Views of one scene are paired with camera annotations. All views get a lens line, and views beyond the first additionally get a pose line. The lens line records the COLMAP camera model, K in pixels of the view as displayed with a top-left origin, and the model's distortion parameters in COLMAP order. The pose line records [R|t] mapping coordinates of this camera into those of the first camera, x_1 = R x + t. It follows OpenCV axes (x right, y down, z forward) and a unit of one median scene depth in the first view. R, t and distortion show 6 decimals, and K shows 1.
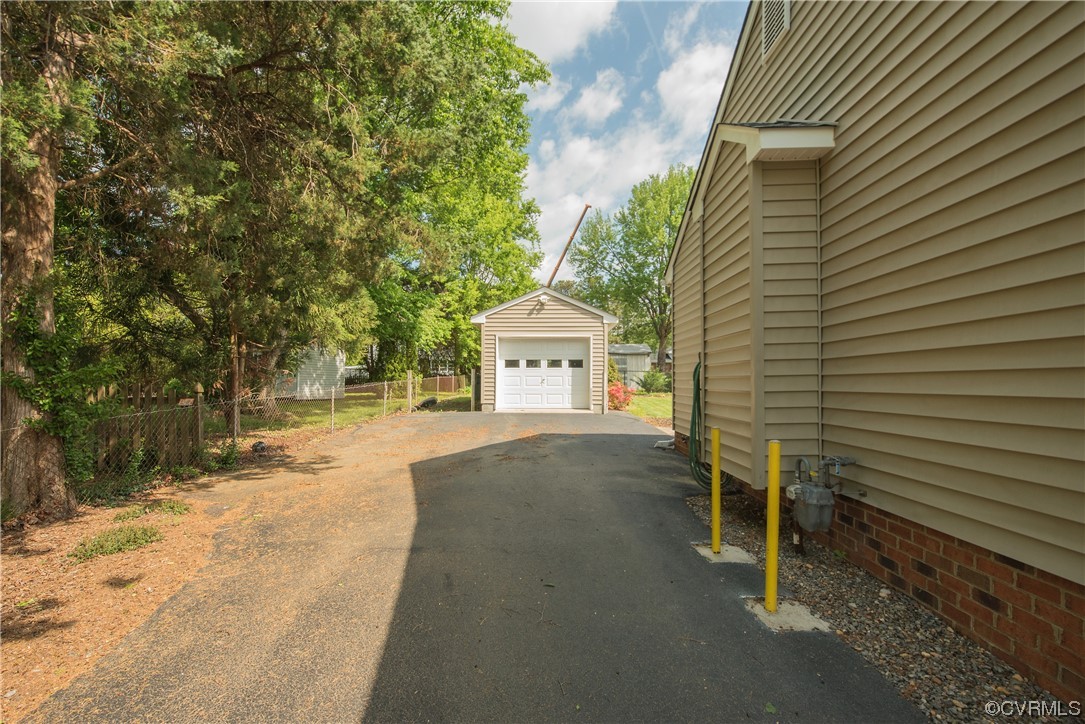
lens RADIAL K [[446.9, 0, 534.2], [0, 446.9, 371.9], [0, 0, 1]] dist [-0.009854, -0.000402]
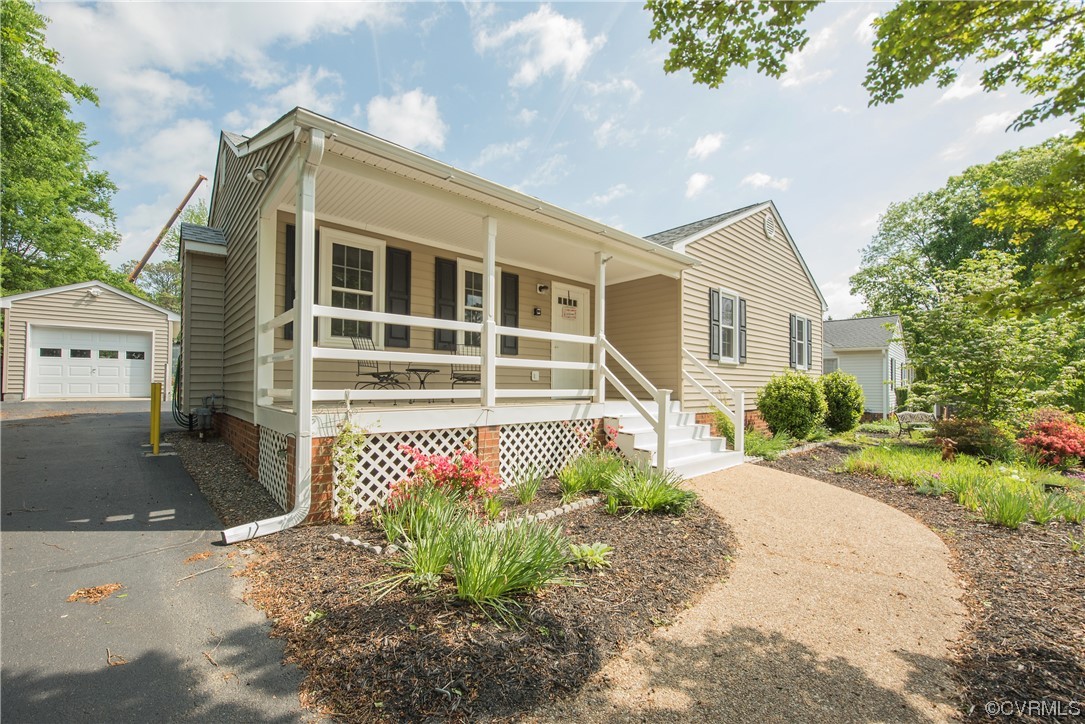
lens RADIAL K [[437.3, 0, 533.7], [0, 437.3, 377.7], [0, 0, 1]] dist [-0.018512, -0.000286]
pose [[0.729609, 0.014930, 0.683701, 0.084109], [-0.018695, 0.999823, -0.001884, 0.018805], [-0.683609, -0.011407, 0.729760, -0.408150]]
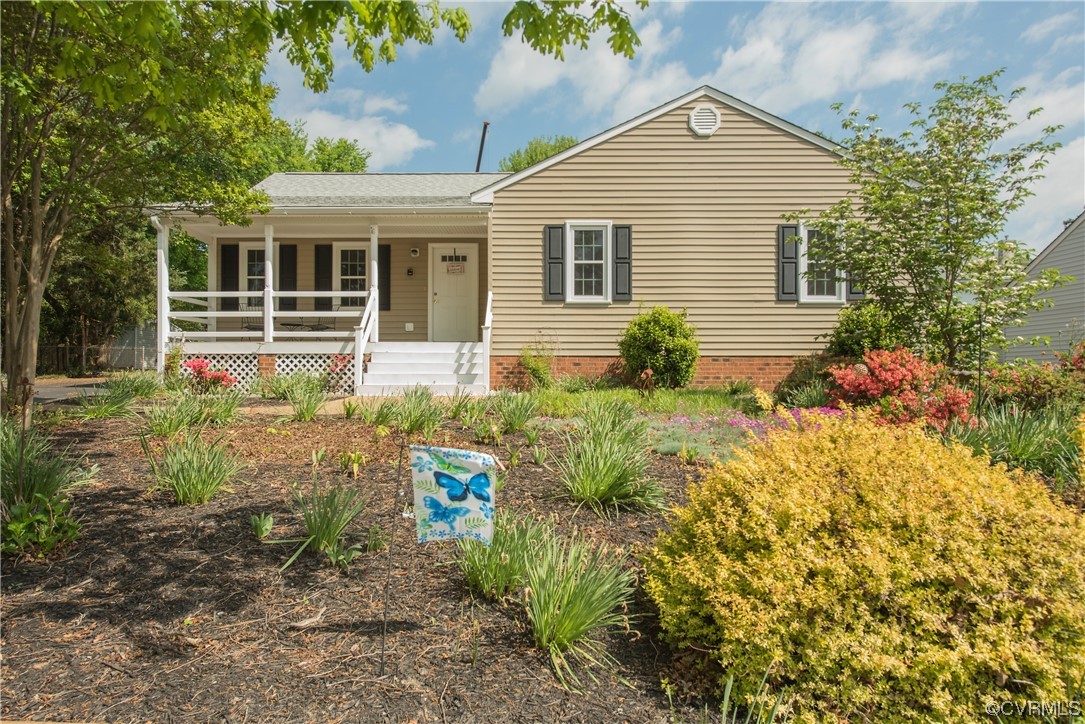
lens RADIAL K [[684.0, 0, 539.1], [0, 684.0, 380.0], [0, 0, 1]] dist [-0.003749, 0.000523]
pose [[0.999891, -0.000814, 0.014709, 0.668730], [0.000594, 0.999888, 0.014939, 0.081403], [-0.014720, -0.014928, 0.999780, -1.056724]]
